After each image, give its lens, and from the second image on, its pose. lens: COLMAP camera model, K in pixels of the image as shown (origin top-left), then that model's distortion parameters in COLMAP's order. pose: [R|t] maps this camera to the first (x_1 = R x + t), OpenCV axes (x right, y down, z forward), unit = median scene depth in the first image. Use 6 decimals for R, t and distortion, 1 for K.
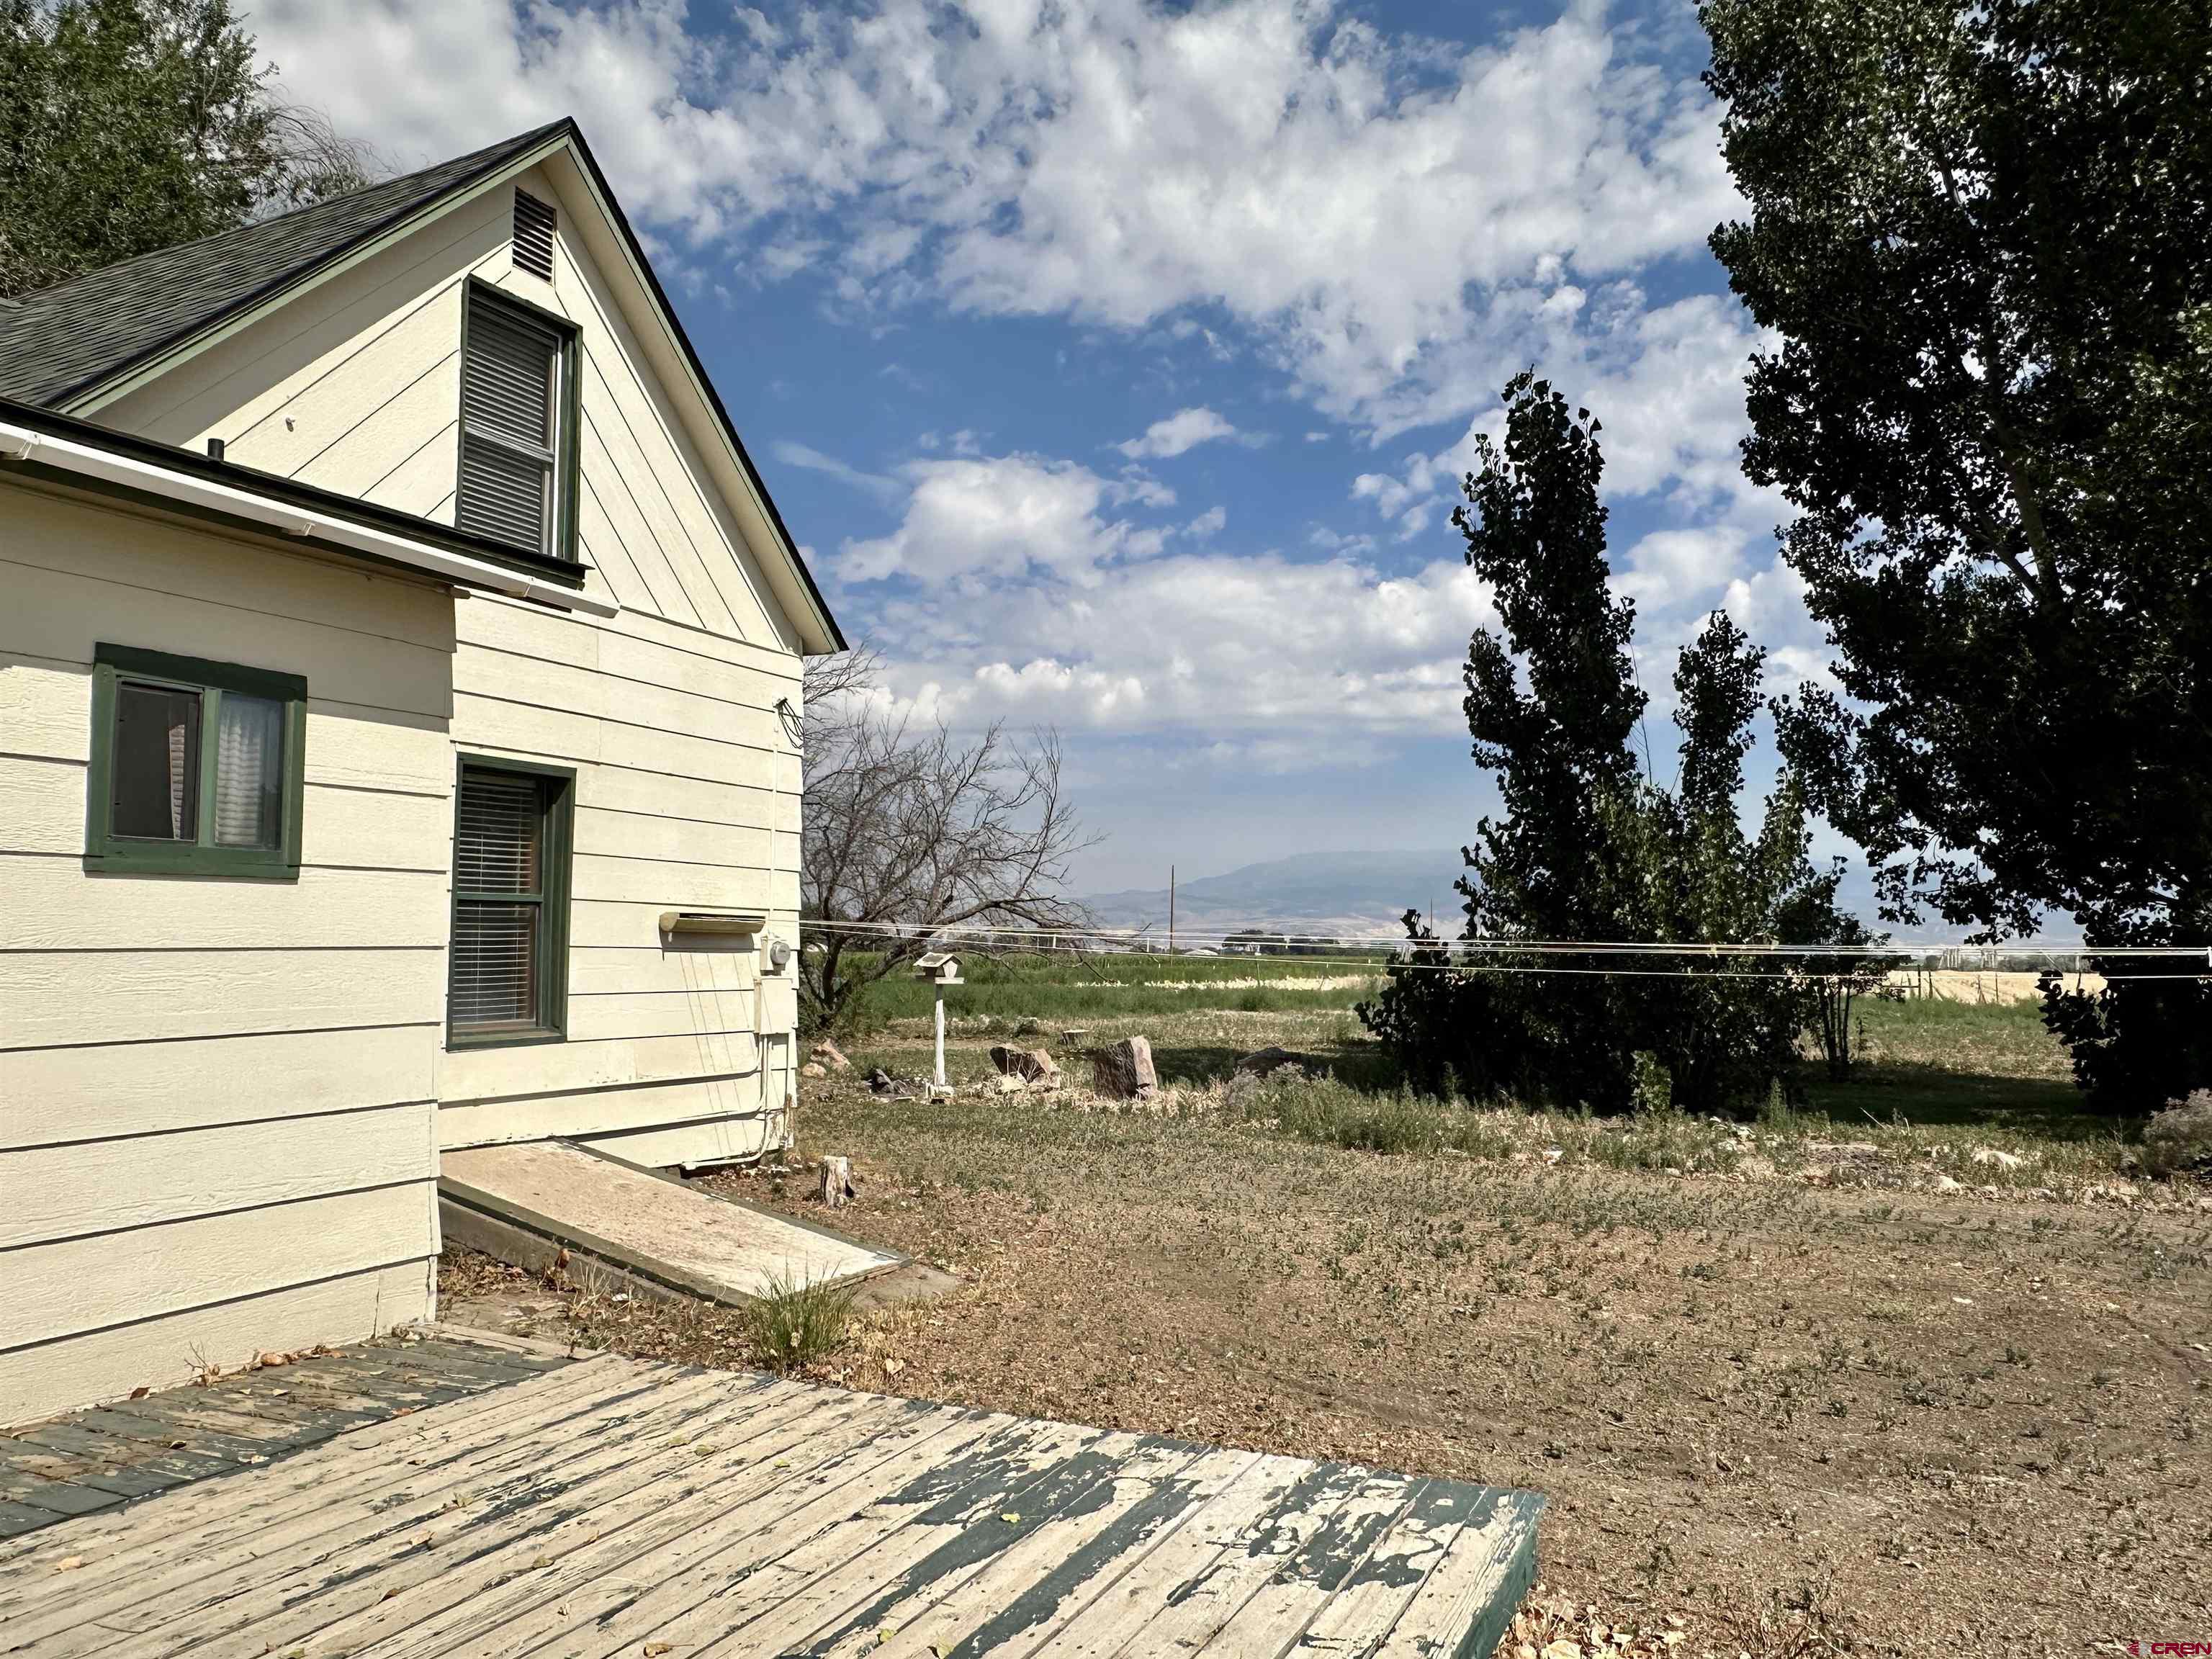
lens RADIAL K [[1571.6, 0, 1106.0], [0, 1571.6, 829.5], [0, 0, 1]] dist [0.002543, 0.010185]
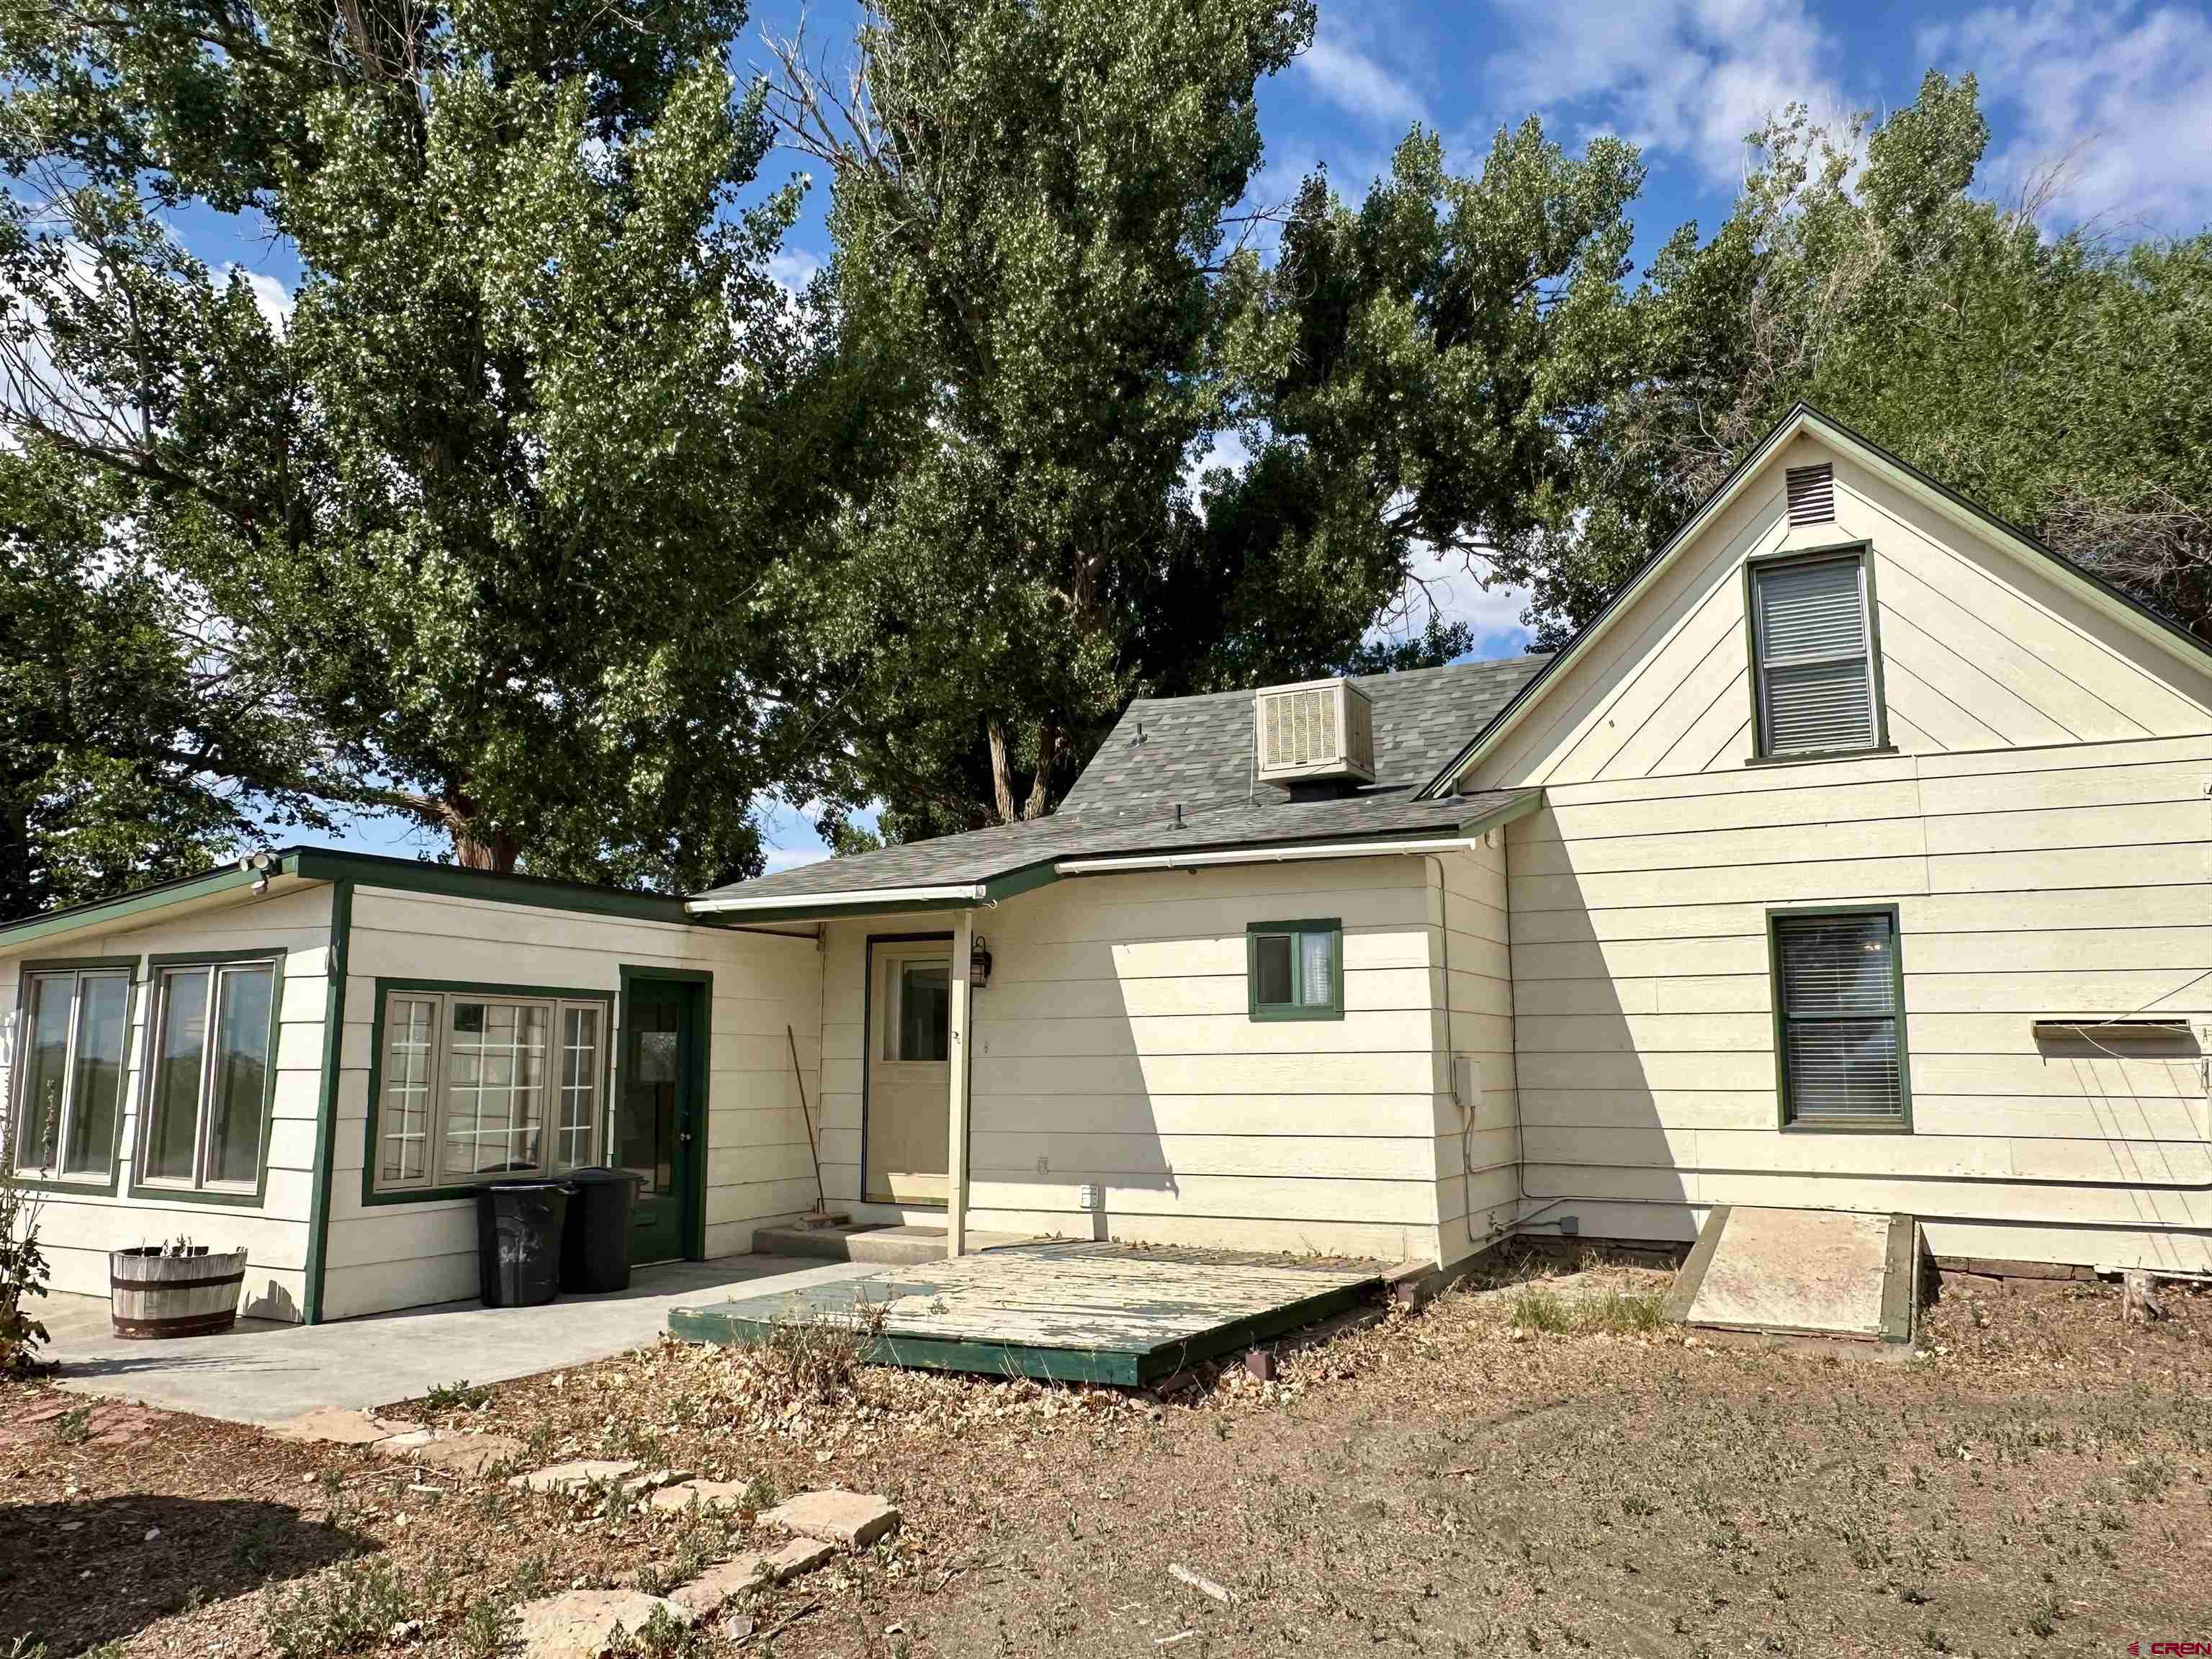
lens RADIAL K [[1571.6, 0, 1106.0], [0, 1571.6, 829.5], [0, 0, 1]] dist [0.002543, 0.010185]
pose [[-0.033350, -0.157789, -0.986910, 0.856750], [0.073148, 0.984425, -0.159863, 0.052576], [0.996763, -0.077521, -0.021289, 0.423160]]
